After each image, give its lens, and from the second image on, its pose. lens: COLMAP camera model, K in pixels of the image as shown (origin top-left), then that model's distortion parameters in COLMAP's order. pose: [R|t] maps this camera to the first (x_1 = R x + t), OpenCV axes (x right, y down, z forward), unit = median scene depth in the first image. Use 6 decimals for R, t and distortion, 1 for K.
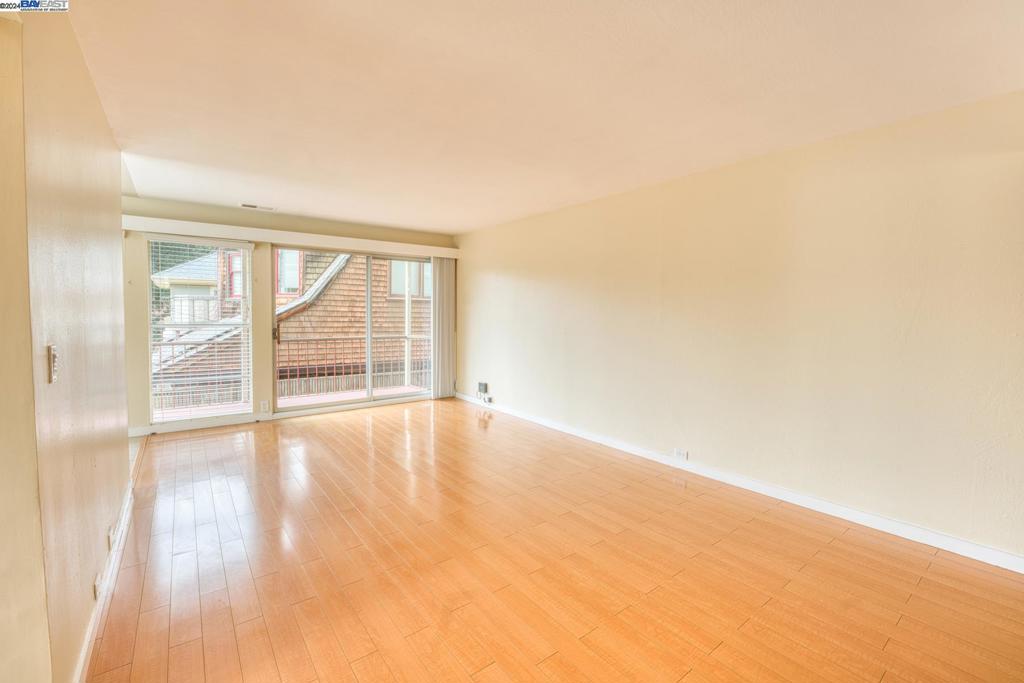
lens RADIAL K [[432.6, 0, 512.4], [0, 432.6, 333.5], [0, 0, 1]] dist [-0.021332, 0.000065]
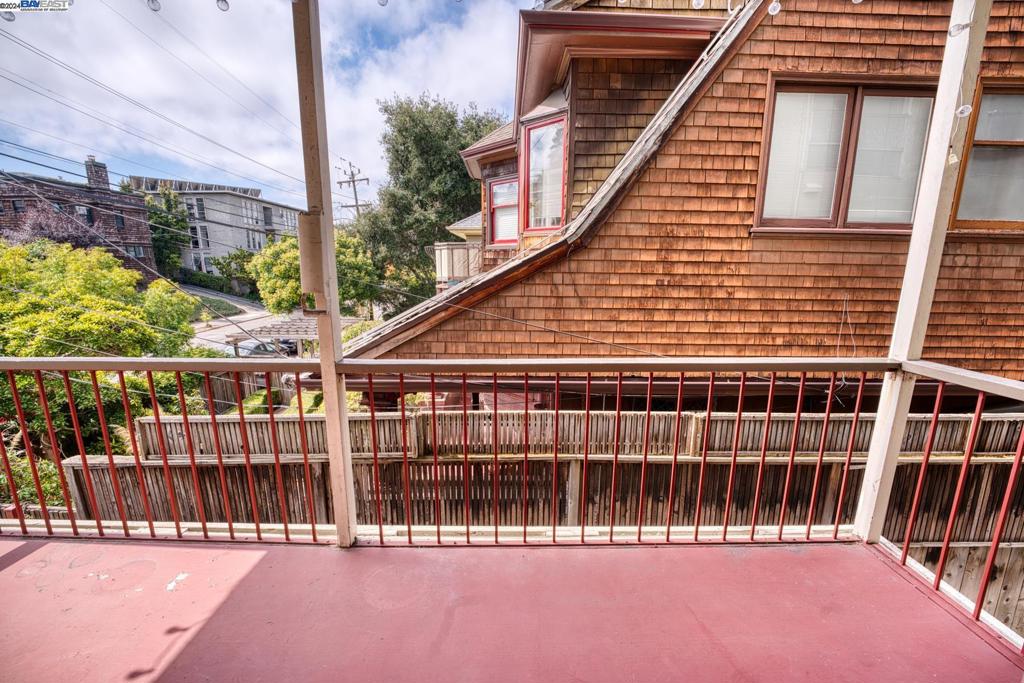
lens RADIAL K [[414.8, 0, 509.0], [0, 414.8, 346.7], [0, 0, 1]] dist [-0.023092, -0.000020]
pose [[0.794670, 0.113088, -0.596415, -0.243411], [-0.022104, 0.987233, 0.157740, -0.029548], [0.606640, -0.112168, 0.787024, 0.577580]]
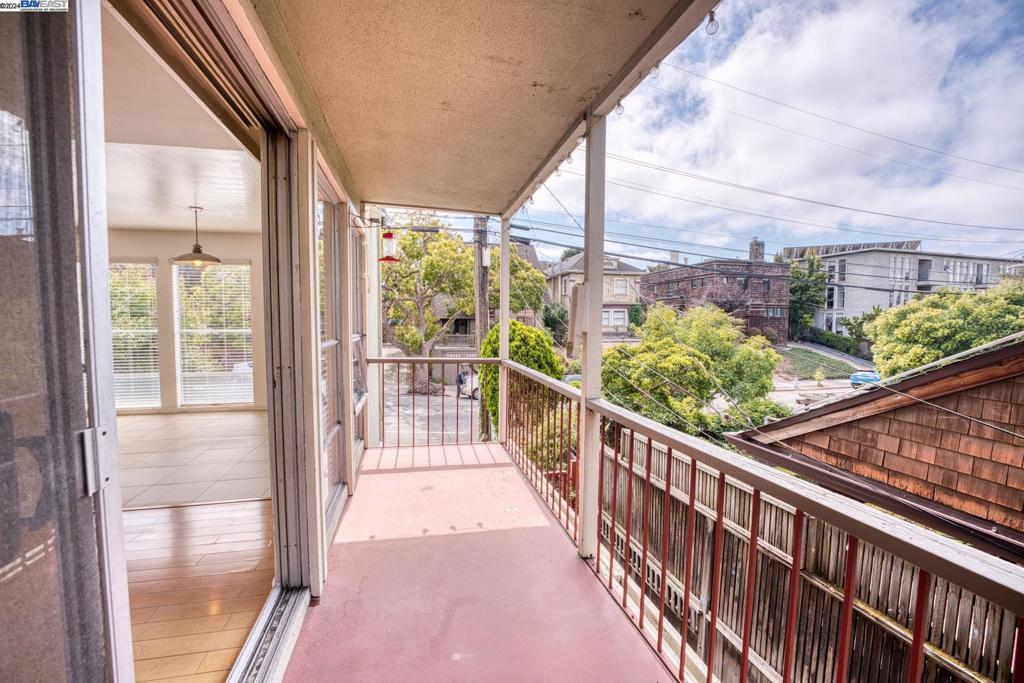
lens RADIAL K [[414.8, 0, 509.0], [0, 414.8, 346.7], [0, 0, 1]] dist [-0.023092, -0.000020]
pose [[-0.398148, 0.046695, -0.916132, -0.183130], [-0.055463, 0.995651, 0.074852, -0.035672], [0.915643, 0.080613, -0.393827, 0.732608]]
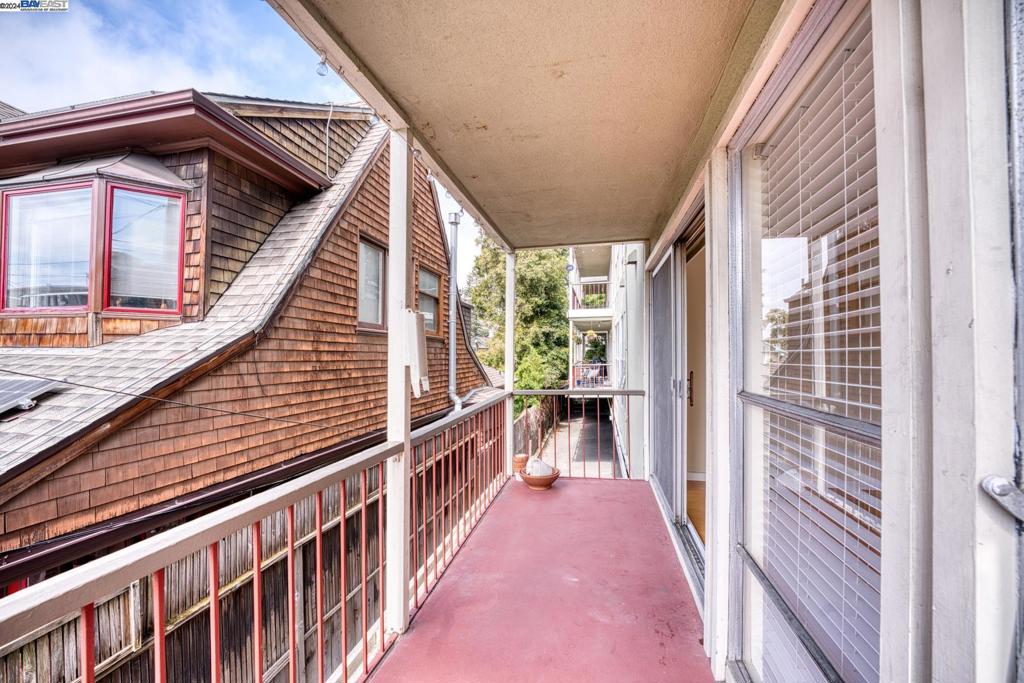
lens RADIAL K [[414.8, 0, 509.0], [0, 414.8, 346.7], [0, 0, 1]] dist [-0.023092, -0.000020]
pose [[0.758696, 0.001307, 0.651443, -0.527232], [0.035881, 0.998396, -0.043792, -0.026853], [-0.650456, 0.056599, 0.757433, 0.477006]]
